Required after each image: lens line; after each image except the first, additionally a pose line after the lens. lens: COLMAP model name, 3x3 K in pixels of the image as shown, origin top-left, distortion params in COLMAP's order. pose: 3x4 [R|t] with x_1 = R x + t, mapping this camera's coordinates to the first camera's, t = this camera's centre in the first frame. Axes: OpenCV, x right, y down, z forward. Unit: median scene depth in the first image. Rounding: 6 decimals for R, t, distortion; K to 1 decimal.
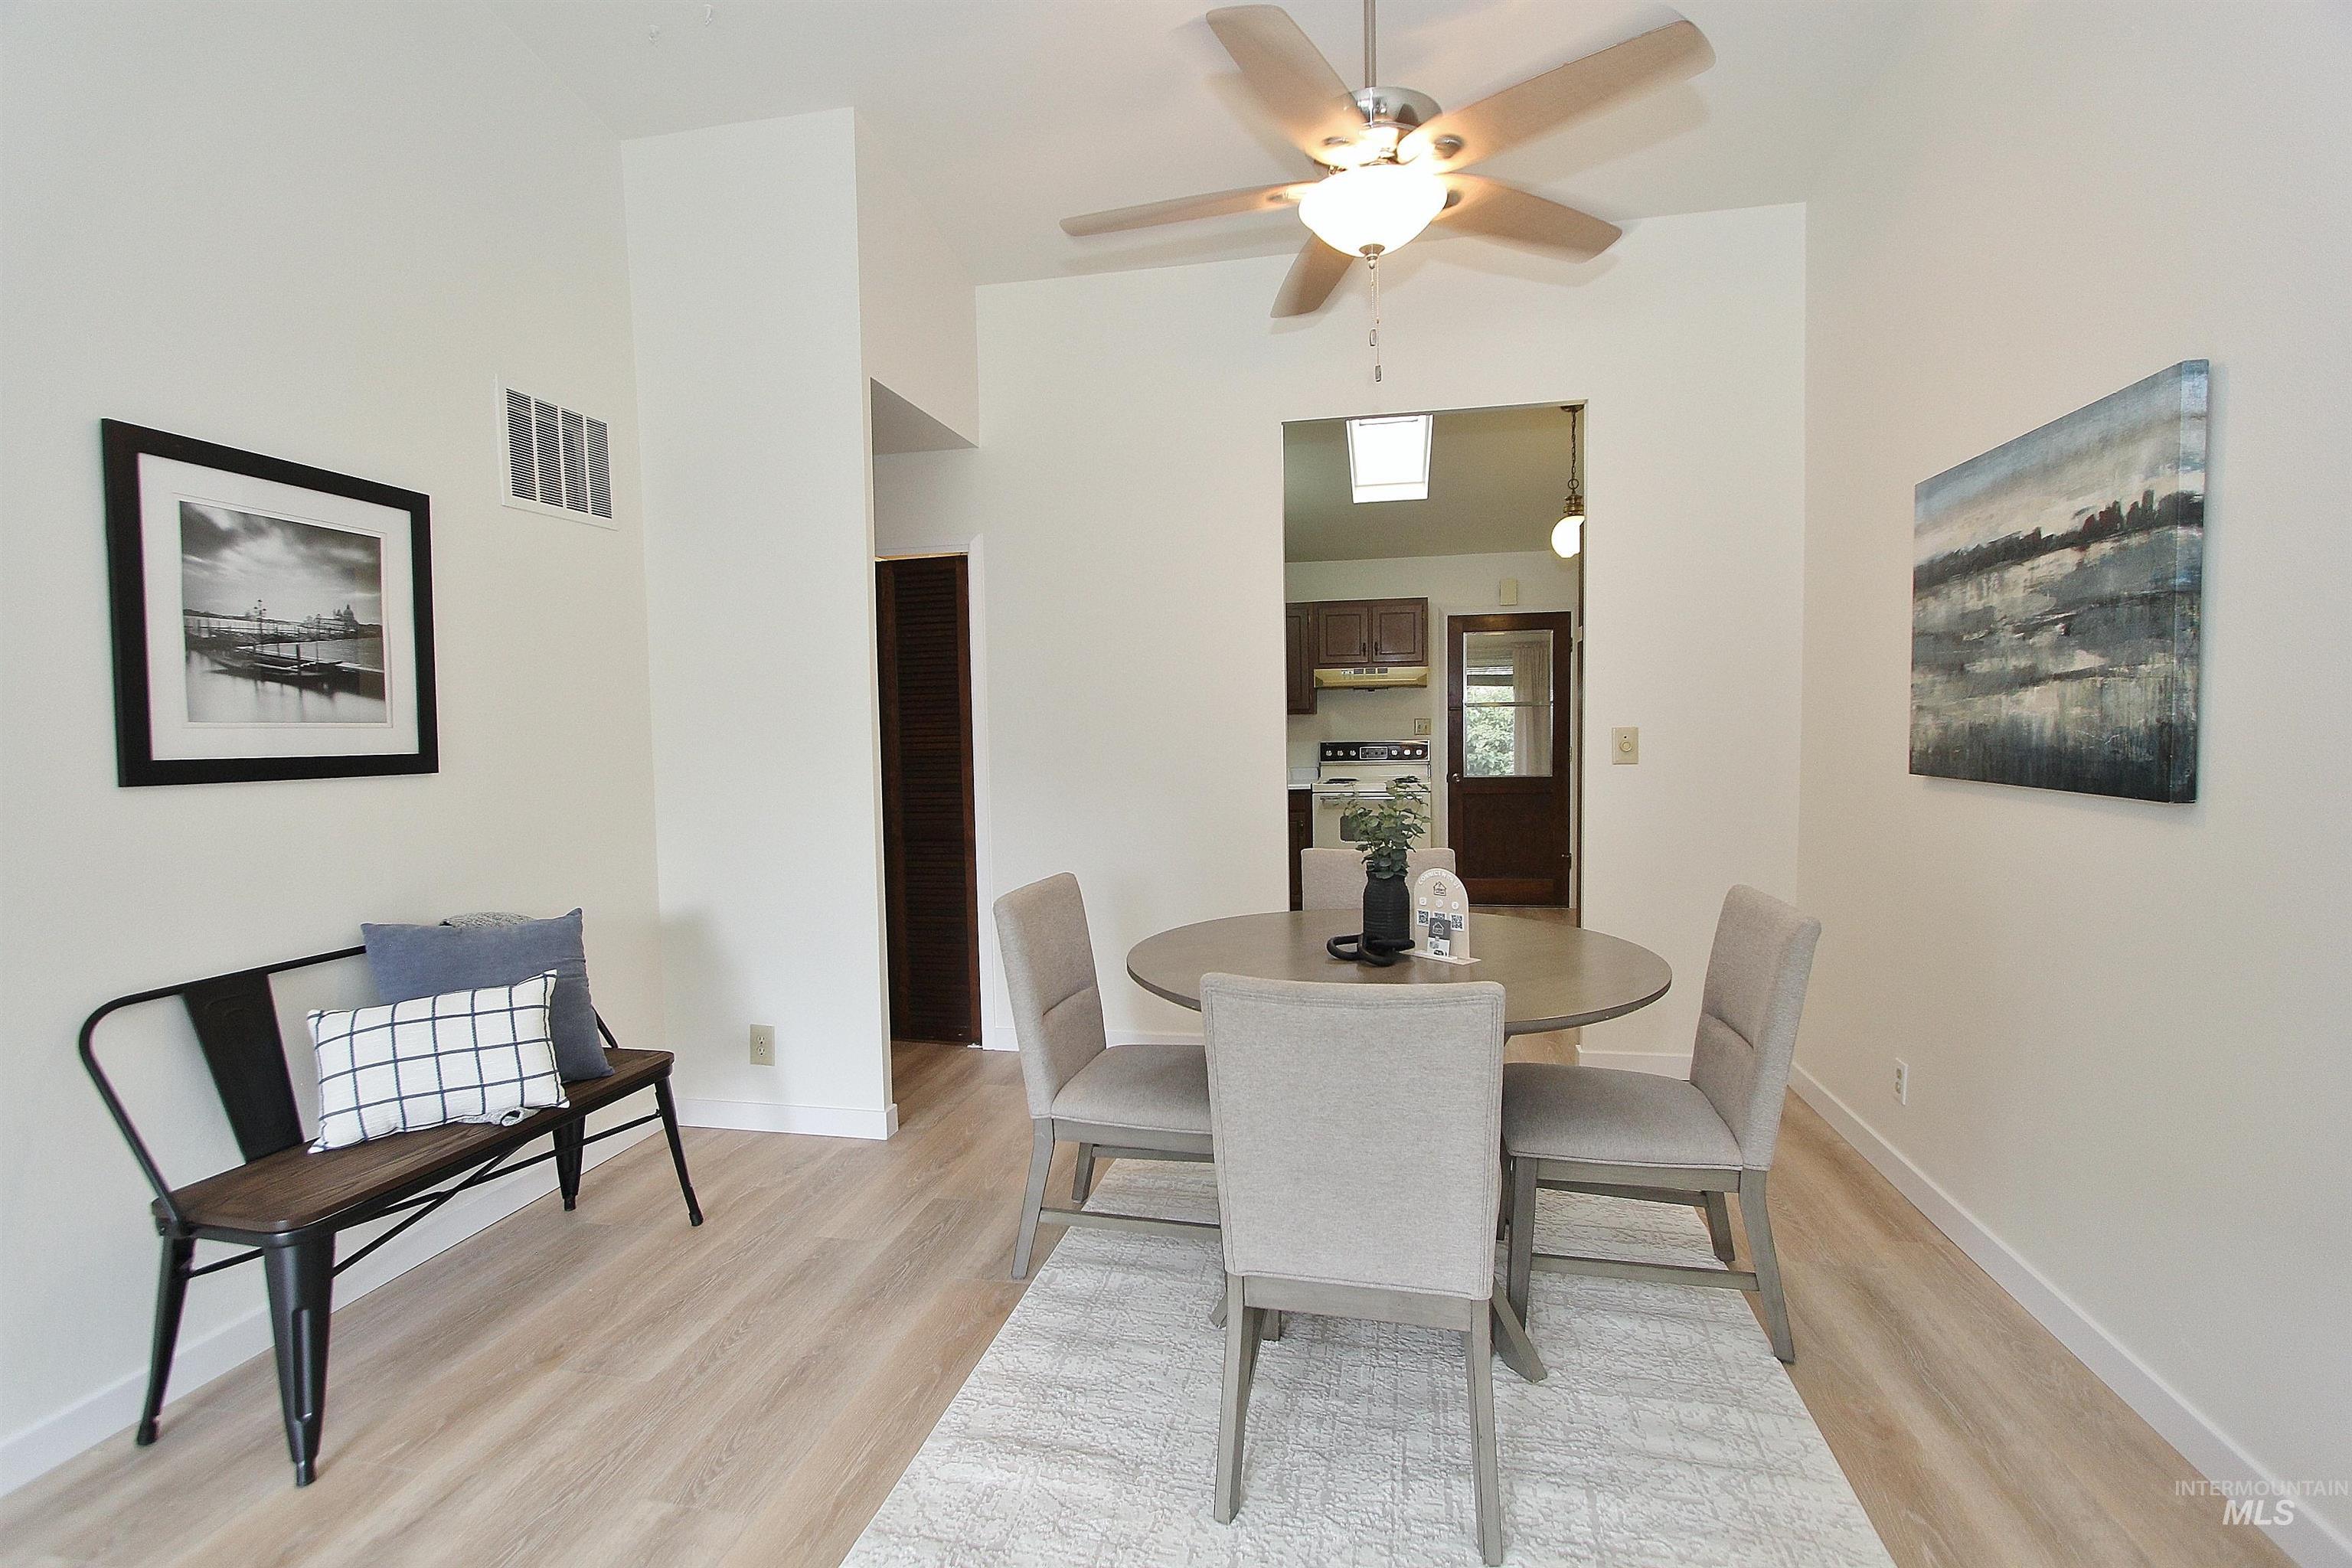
lens RADIAL K [[1086.0, 0, 1169.8], [0, 1086.0, 787.1], [0, 0, 1]] dist [-0.016474, 0.000463]
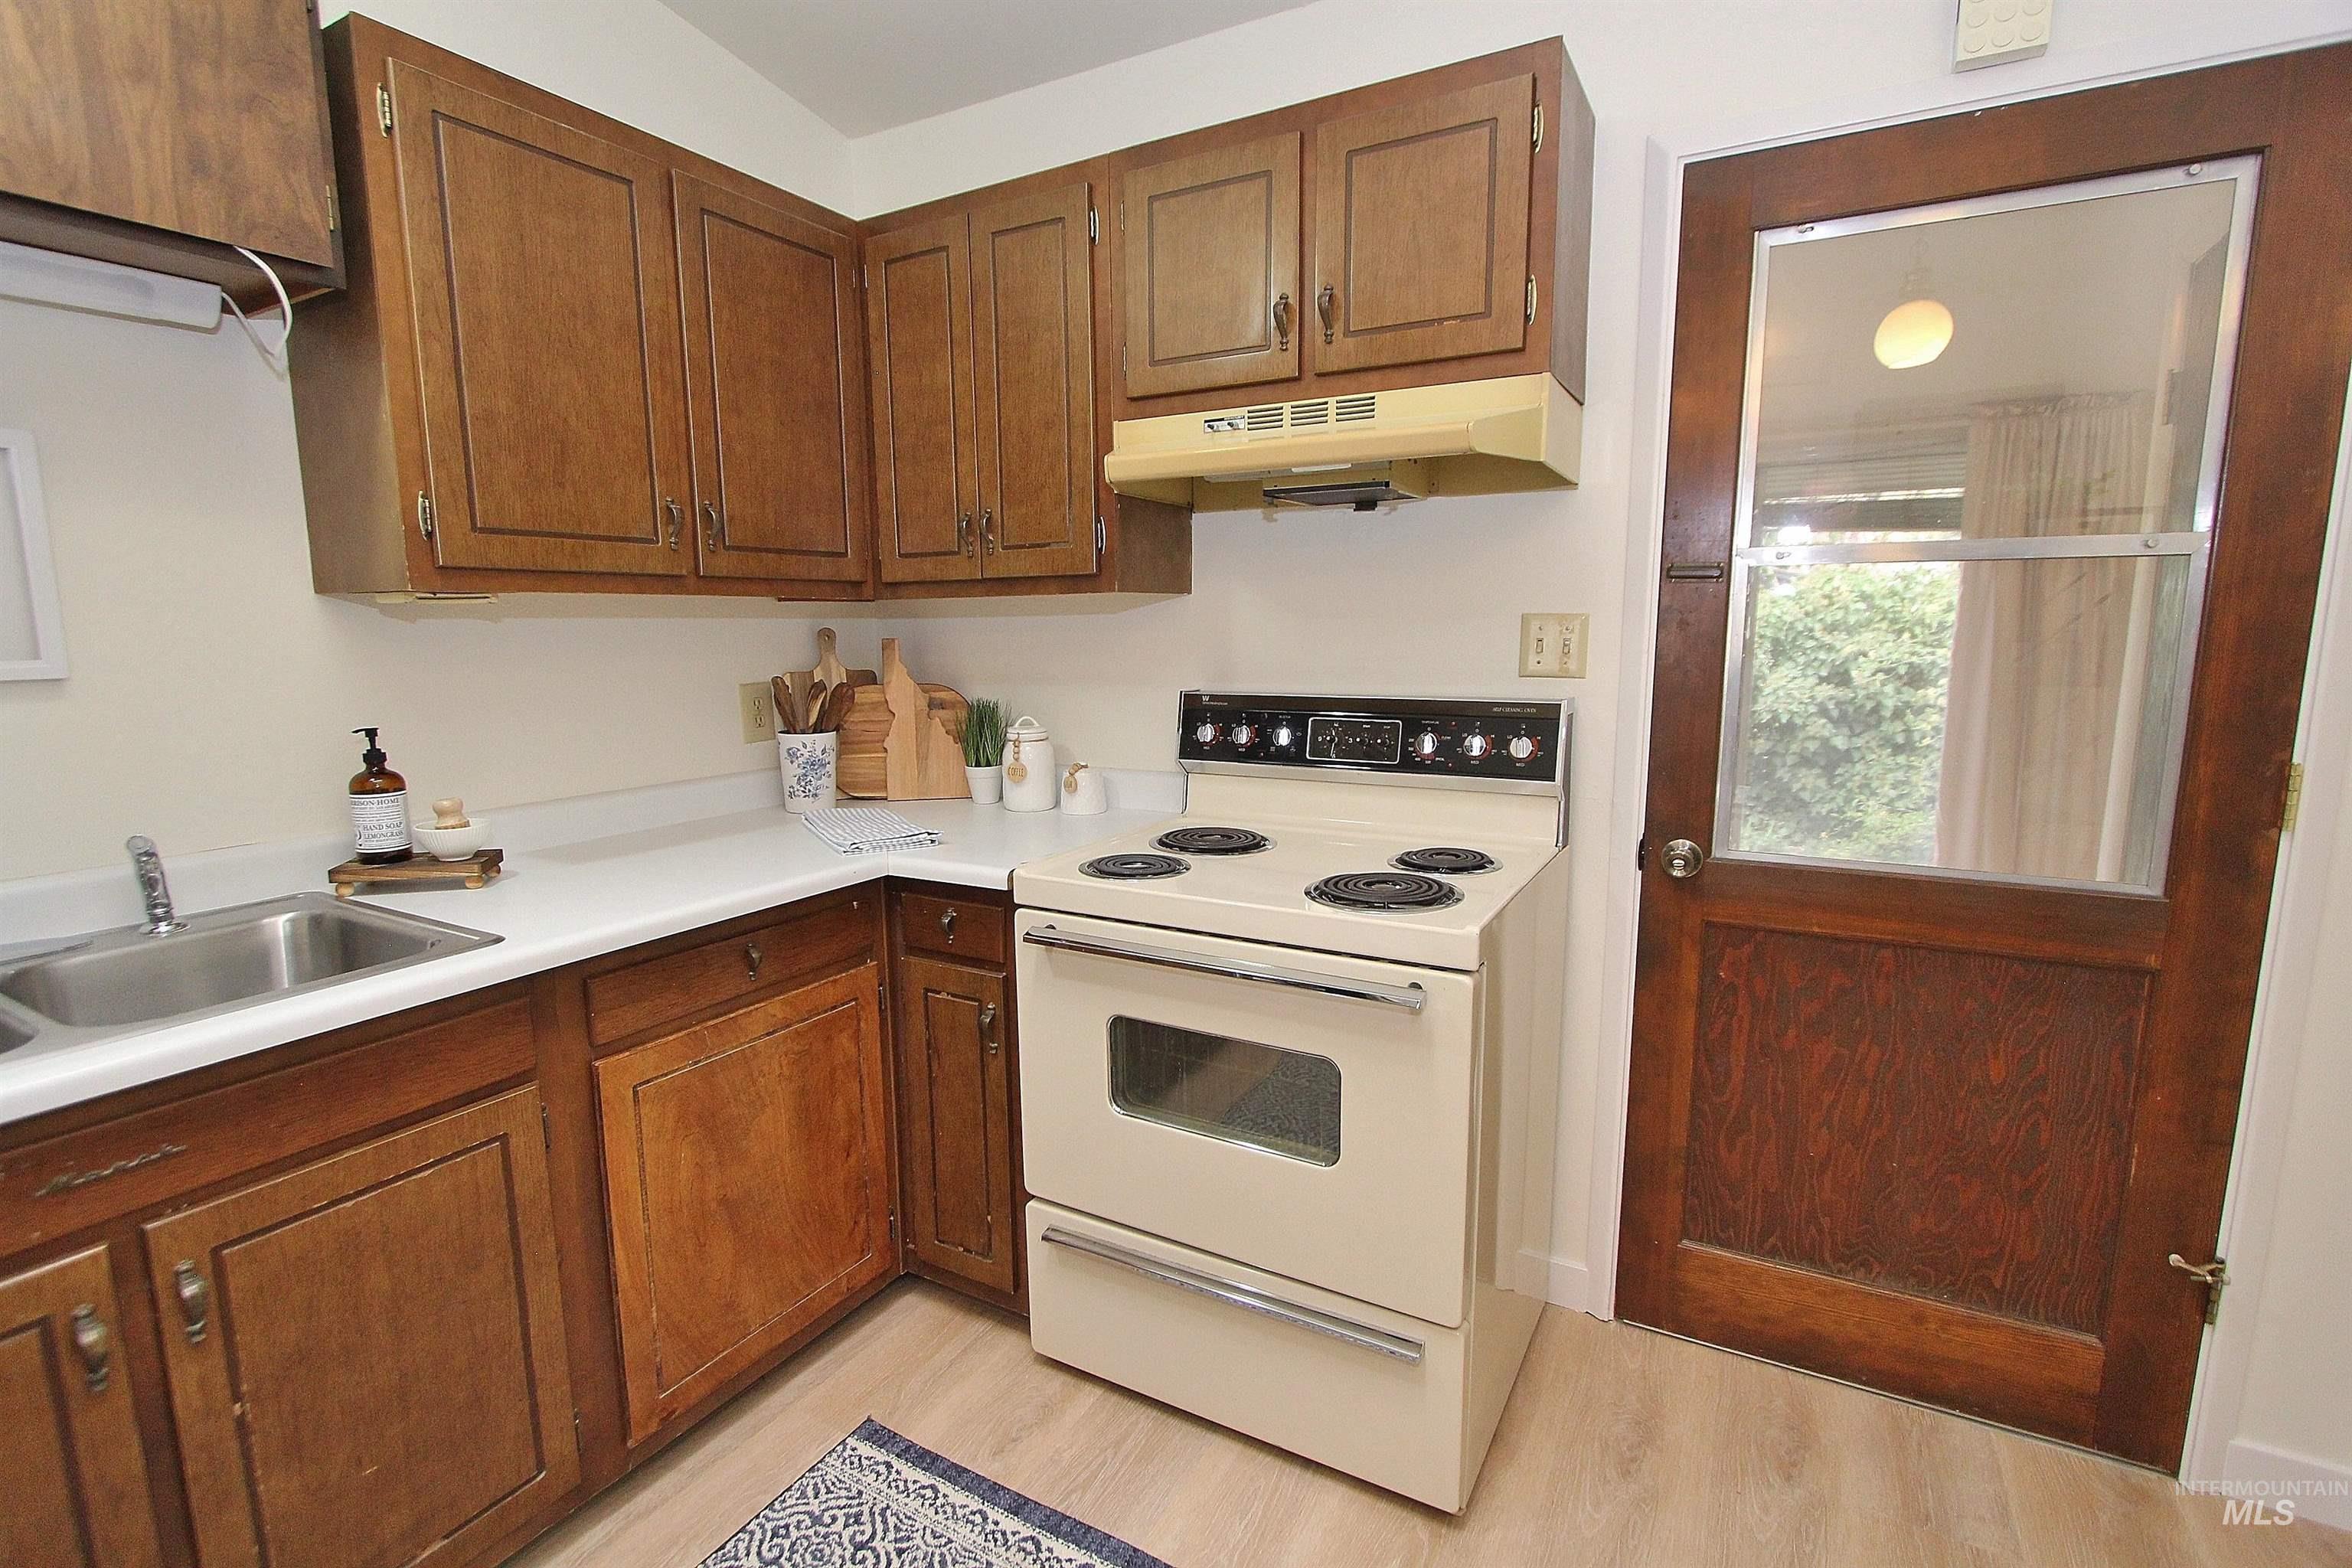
lens RADIAL K [[1086.0, 0, 1169.8], [0, 1086.0, 787.1], [0, 0, 1]] dist [-0.016474, 0.000463]
pose [[0.953562, 0.054405, -0.296243, 0.226245], [-0.026214, 0.994810, 0.098318, -0.045573], [0.300054, -0.085986, 0.950039, 0.735587]]
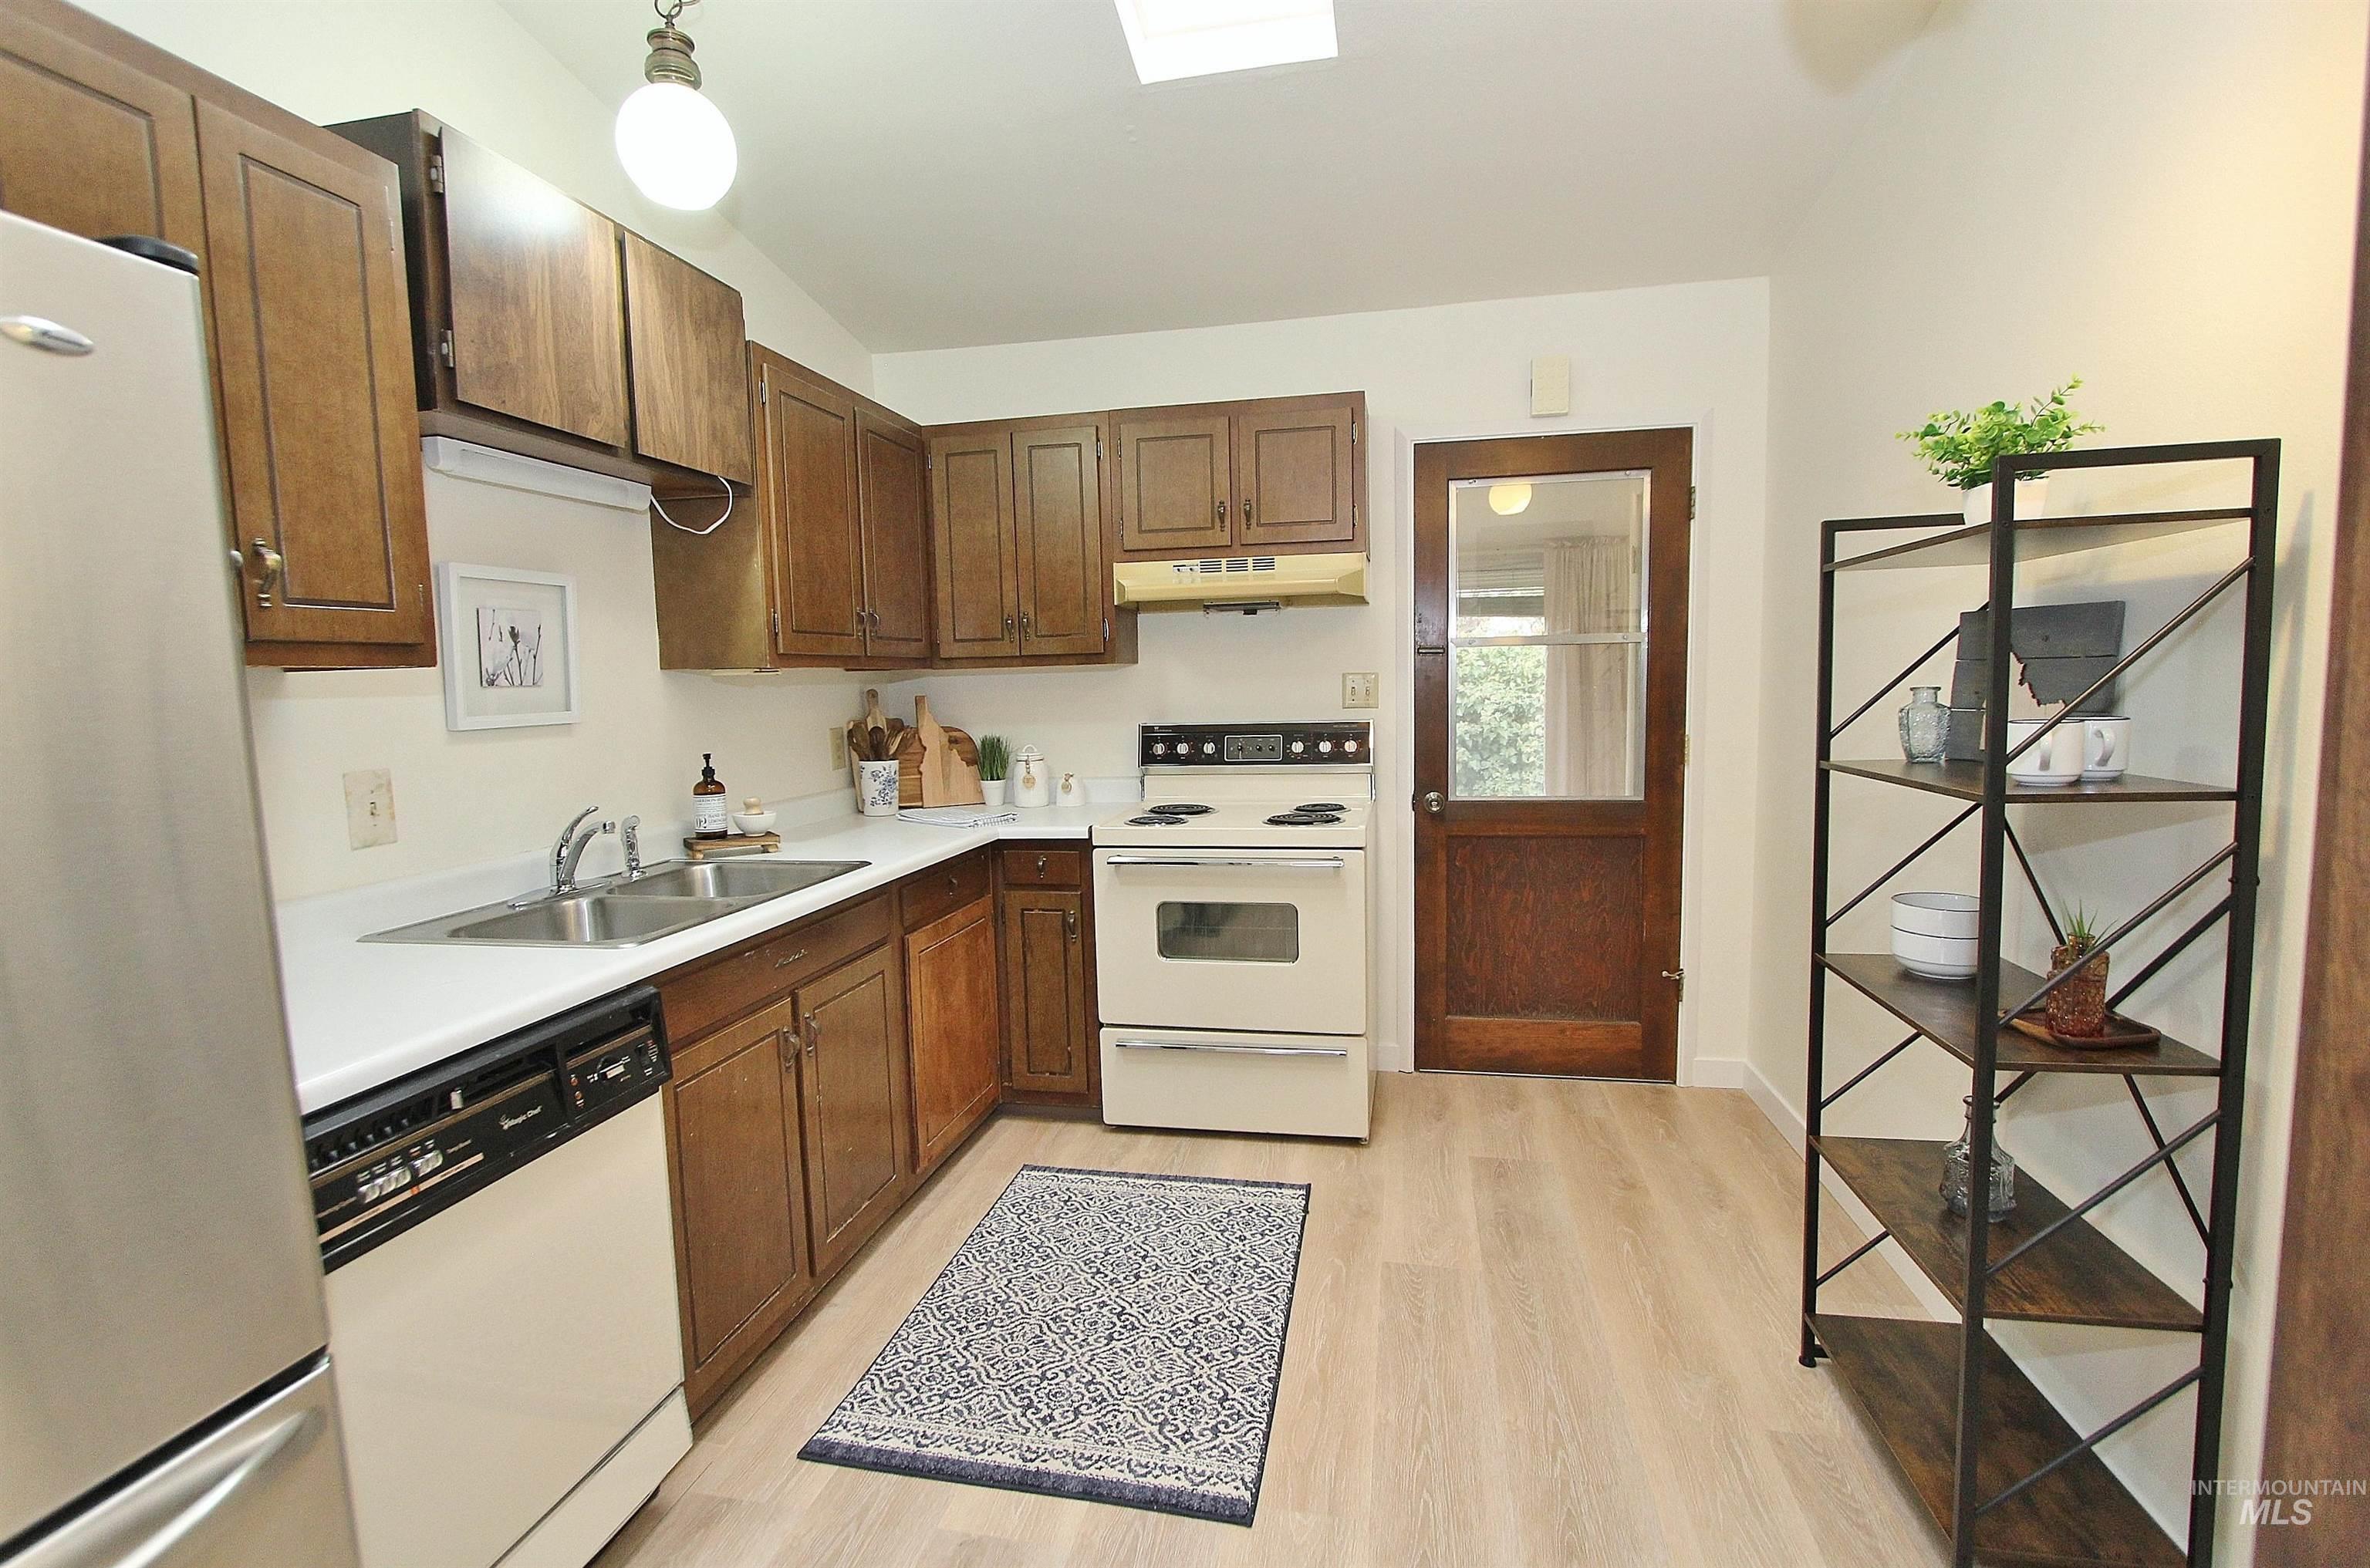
lens RADIAL K [[1109.4, 0, 1185.0], [0, 1109.4, 784.0], [0, 0, 1]] dist [-0.025542, -0.000009]
pose [[0.999913, -0.006689, 0.011327, 0.154547], [0.006284, 0.999354, 0.035377, -0.033378], [-0.011556, -0.035302, 0.999310, 0.535178]]
